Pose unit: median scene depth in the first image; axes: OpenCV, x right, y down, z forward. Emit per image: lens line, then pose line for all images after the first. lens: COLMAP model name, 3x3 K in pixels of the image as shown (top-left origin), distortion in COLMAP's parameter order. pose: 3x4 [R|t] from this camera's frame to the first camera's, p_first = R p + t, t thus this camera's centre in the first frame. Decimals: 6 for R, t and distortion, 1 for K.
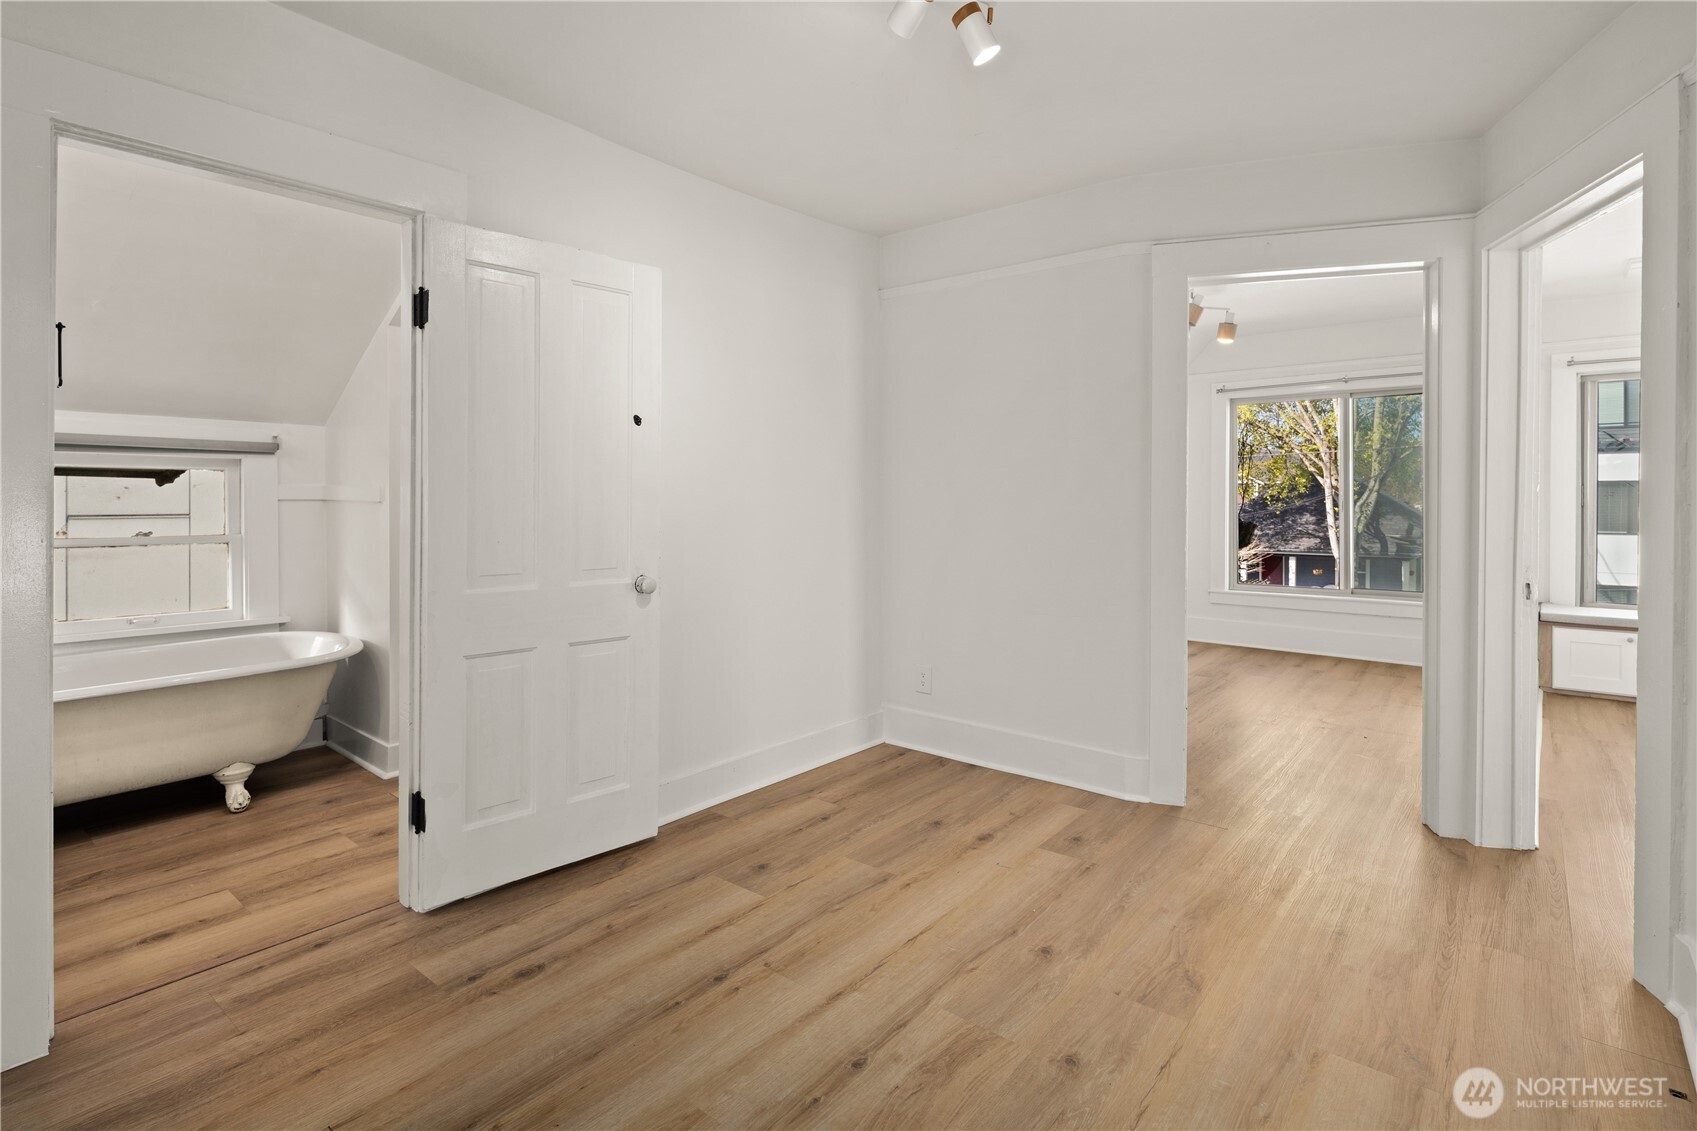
lens RADIAL K [[836.7, 0, 845.3], [0, 836.7, 501.3], [0, 0, 1]] dist [0.009583, -0.006328]
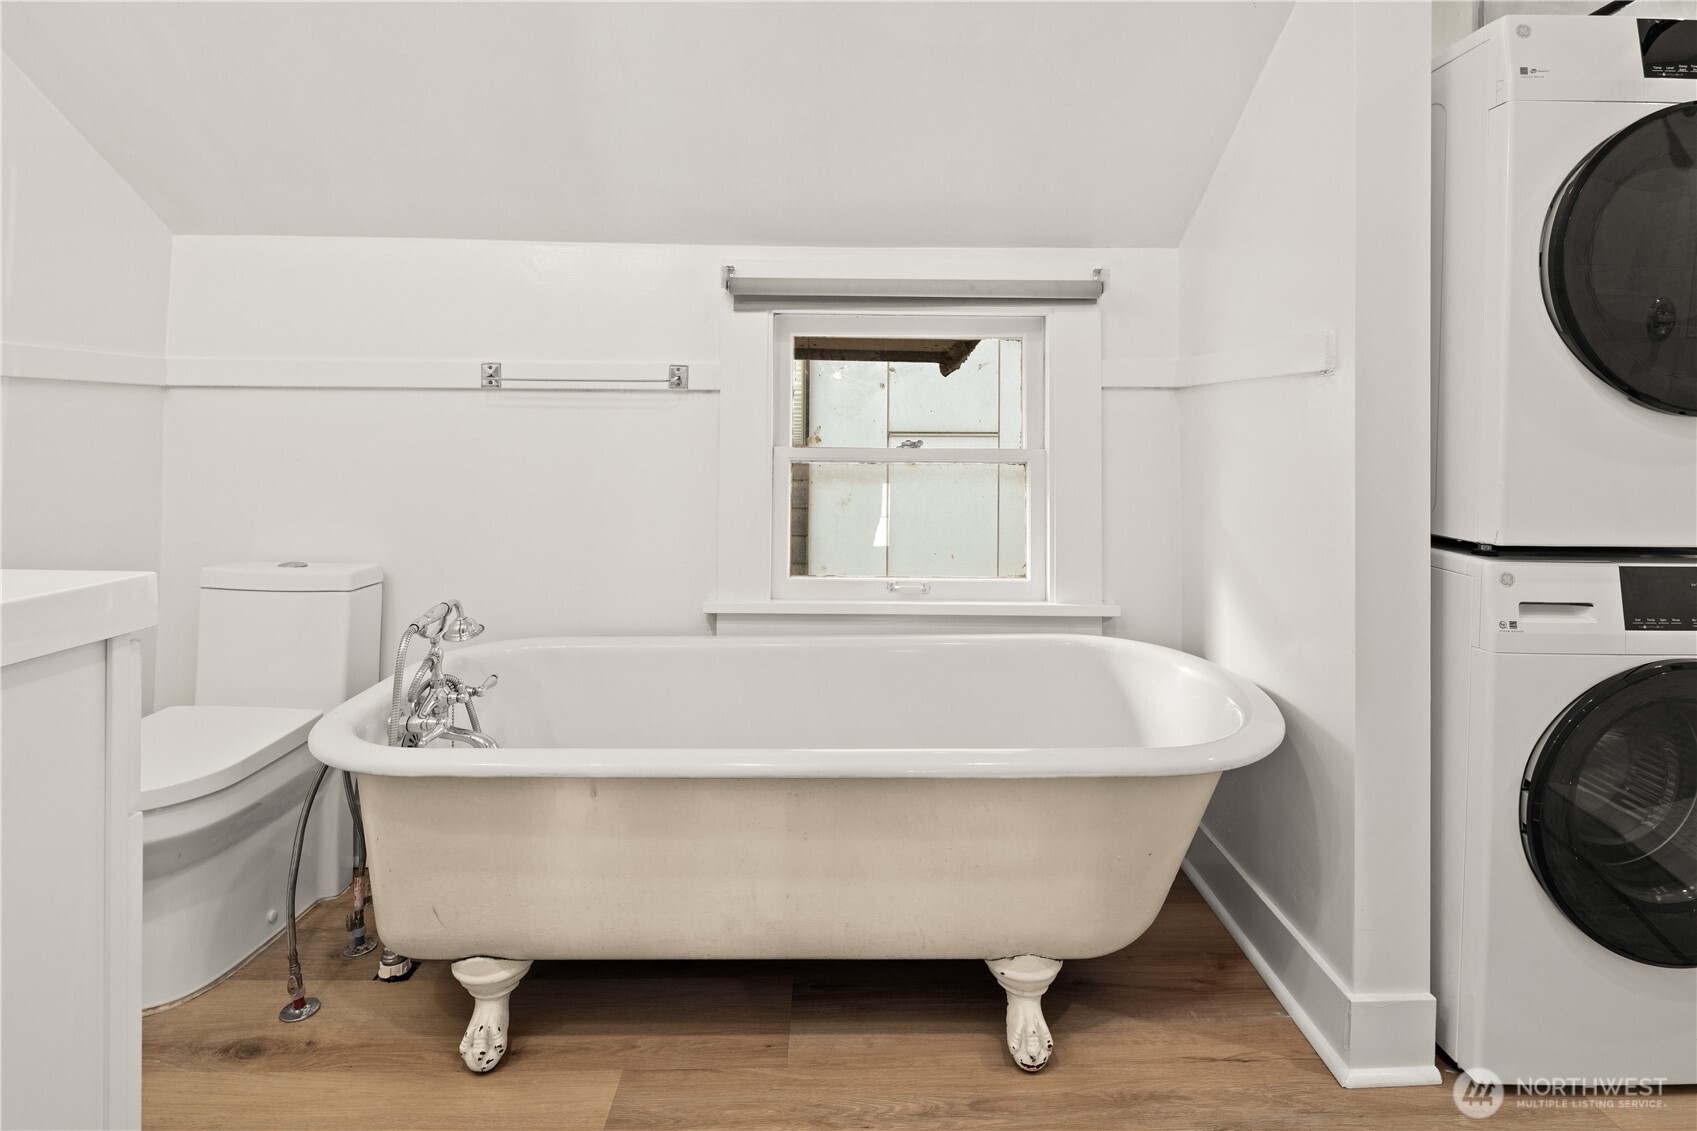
lens RADIAL K [[836.7, 0, 848.2], [0, 836.7, 449.7], [0, 0, 1]] dist [0.009583, -0.006328]
pose [[0.648463, 0.014319, -0.761111, -0.389602], [-0.004708, 0.999879, 0.014800, 0.033478], [0.761231, -0.006014, 0.648453, 0.552534]]
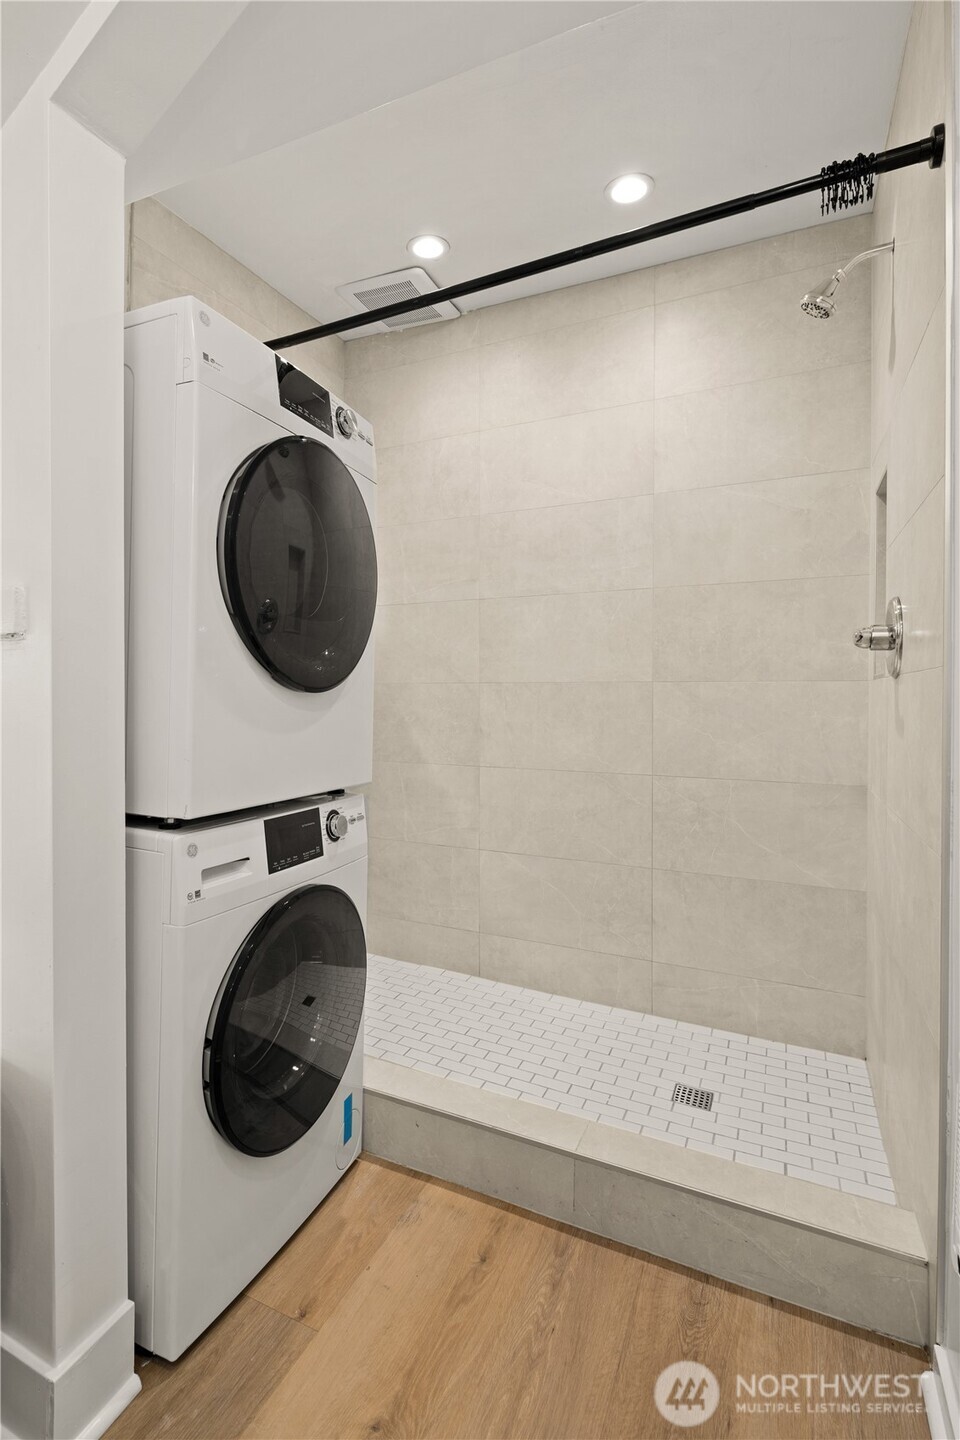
lens RADIAL K [[710.0, 0, 422.7], [0, 710.0, 698.4], [0, 0, 1]] dist [0.009583, -0.006328]
pose [[0.973293, 0.002957, 0.229549, -0.451885], [-0.002989, 0.999996, -0.000208, 0.026048], [-0.229549, -0.000484, 0.973297, 0.670897]]
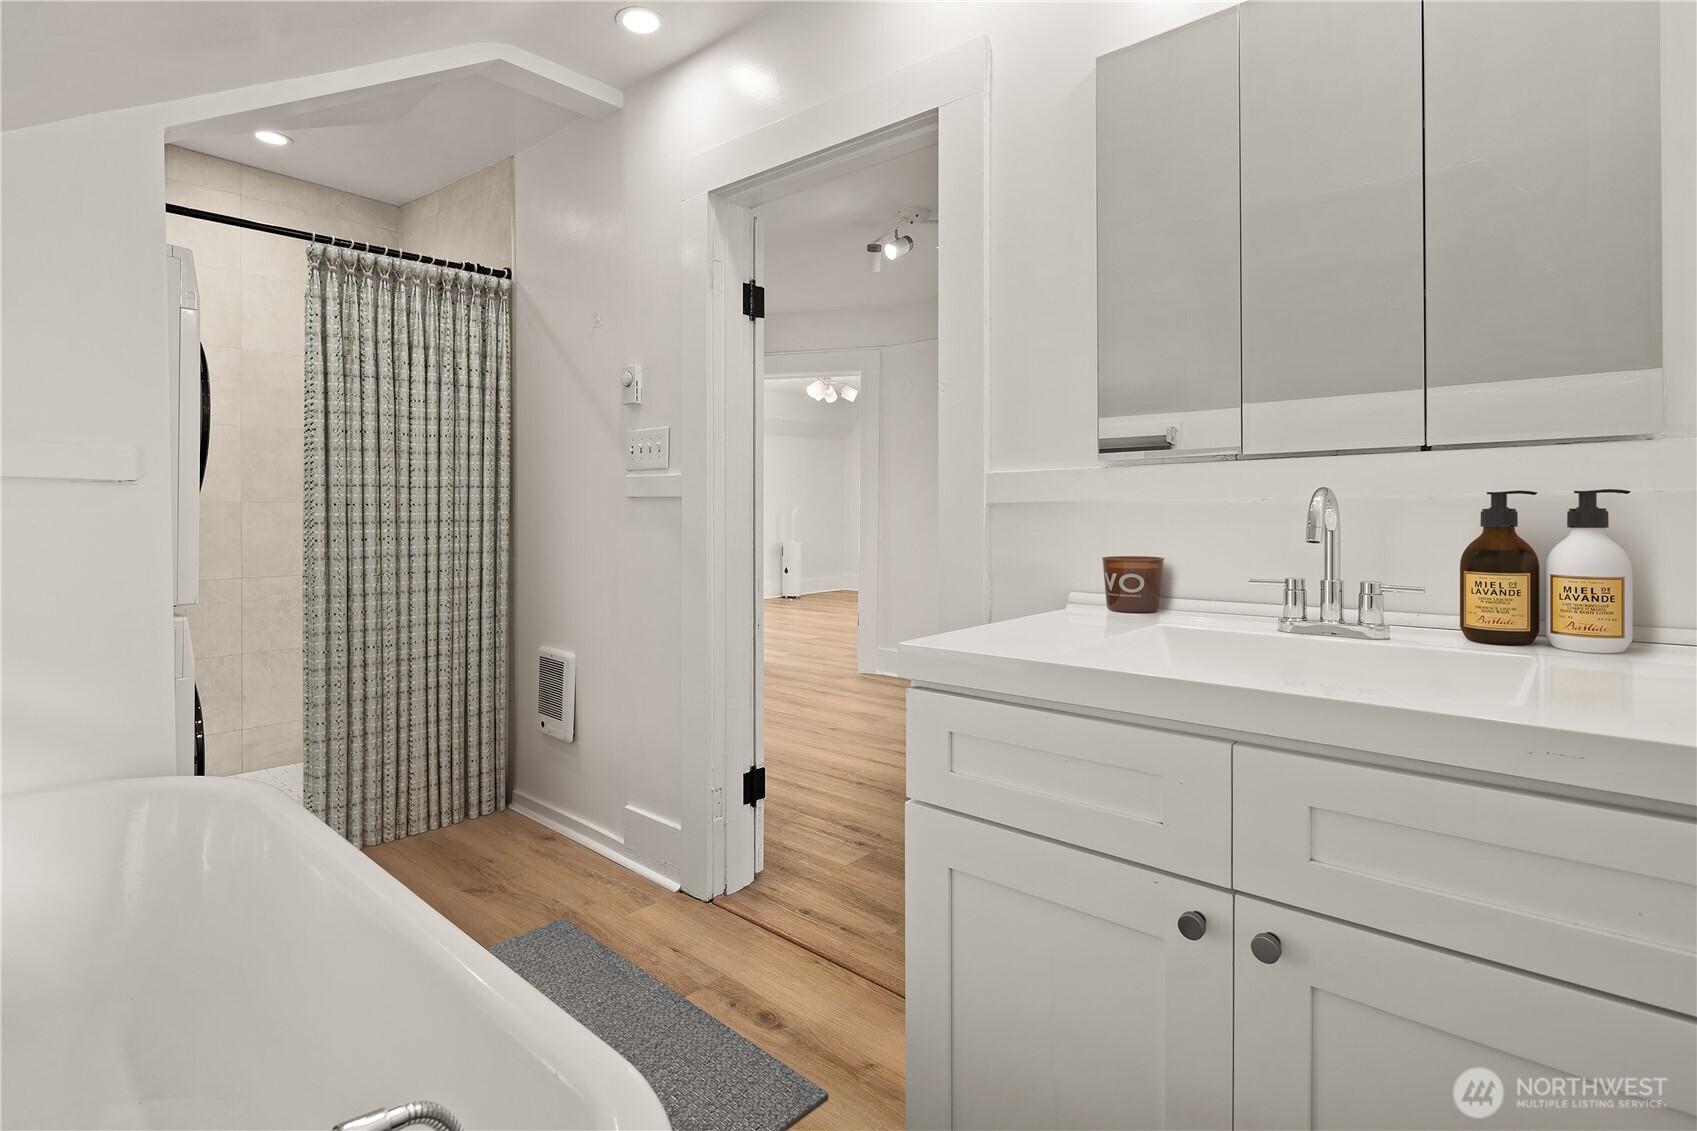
lens RADIAL K [[836.7, 0, 841.4], [0, 836.7, 517.6], [0, 0, 1]] dist [0.009583, -0.006328]
pose [[0.020967, -0.012704, 0.999699, -1.001590], [0.000243, 0.999919, 0.012702, 0.016054], [-0.999780, -0.000023, 0.020968, 0.566656]]
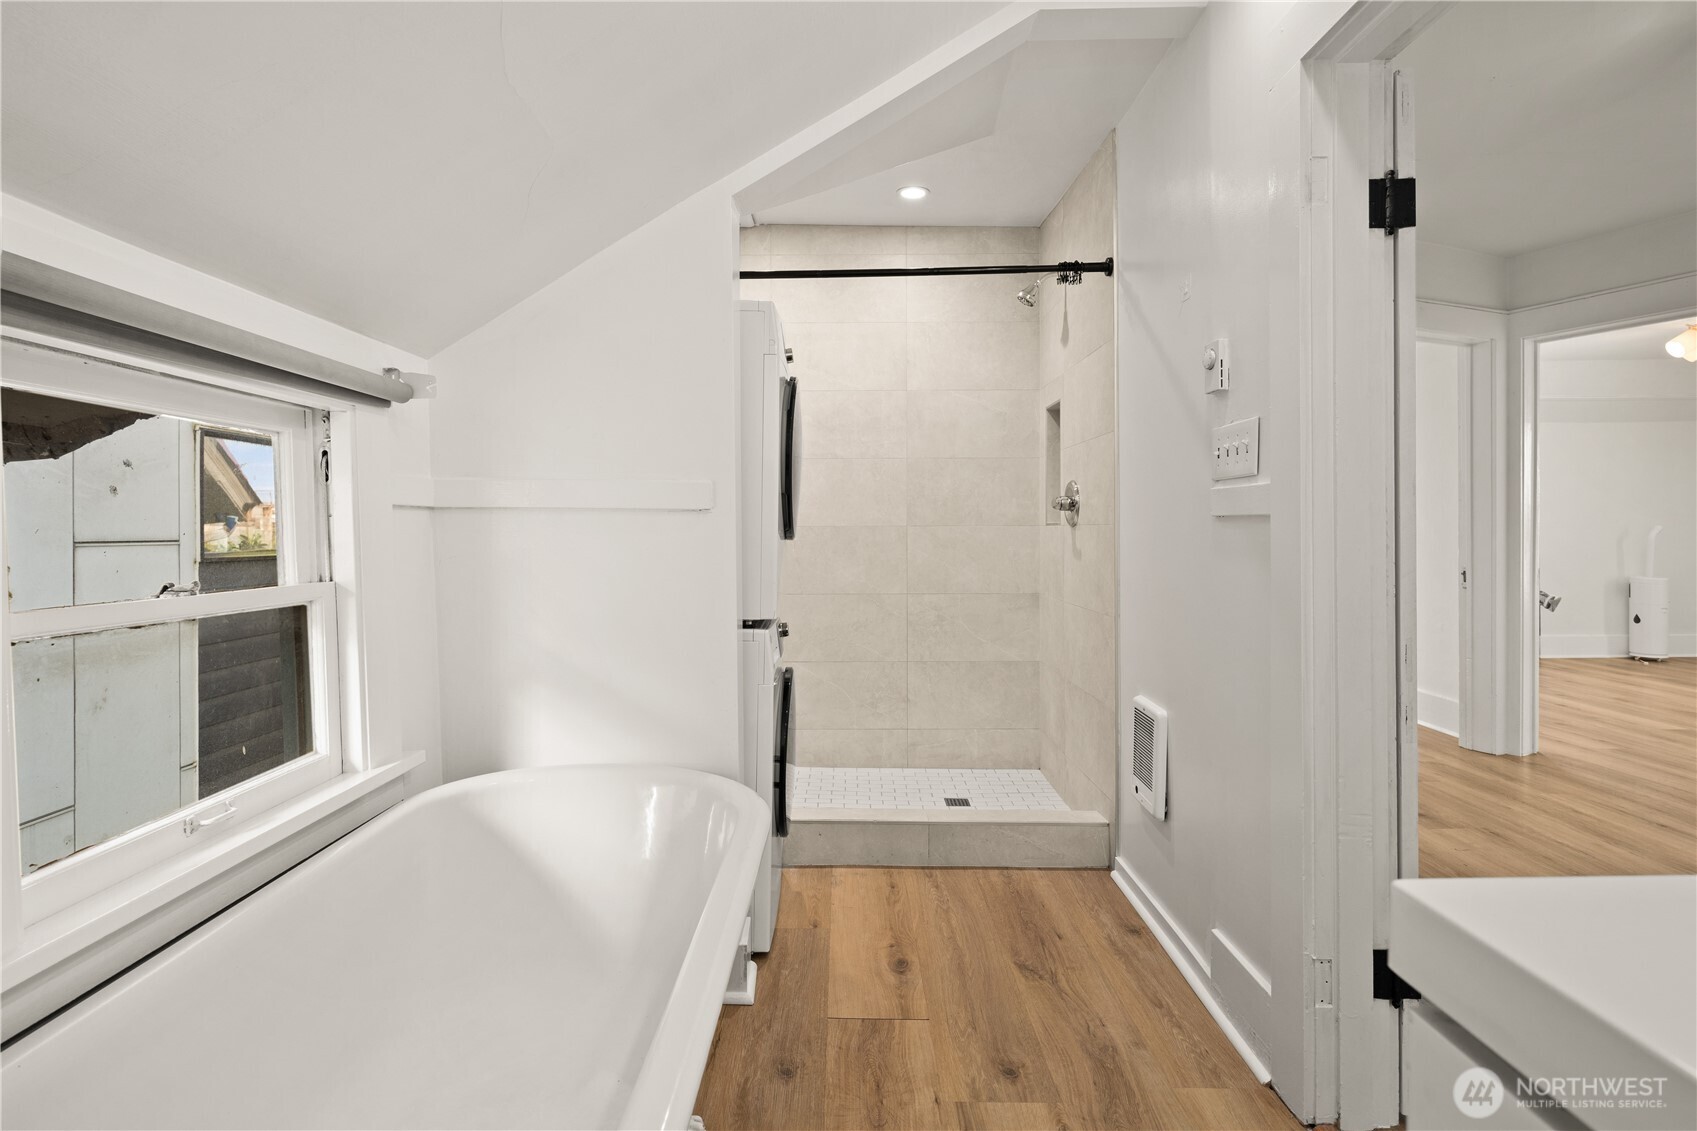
lens RADIAL K [[836.7, 0, 839.0], [0, 836.7, 526.7], [0, 0, 1]] dist [0.009583, -0.006328]
pose [[0.768032, -0.002711, 0.640406, -0.823449], [0.006761, 0.999970, -0.003876, 0.014856], [-0.640376, 0.007306, 0.768027, 0.506232]]
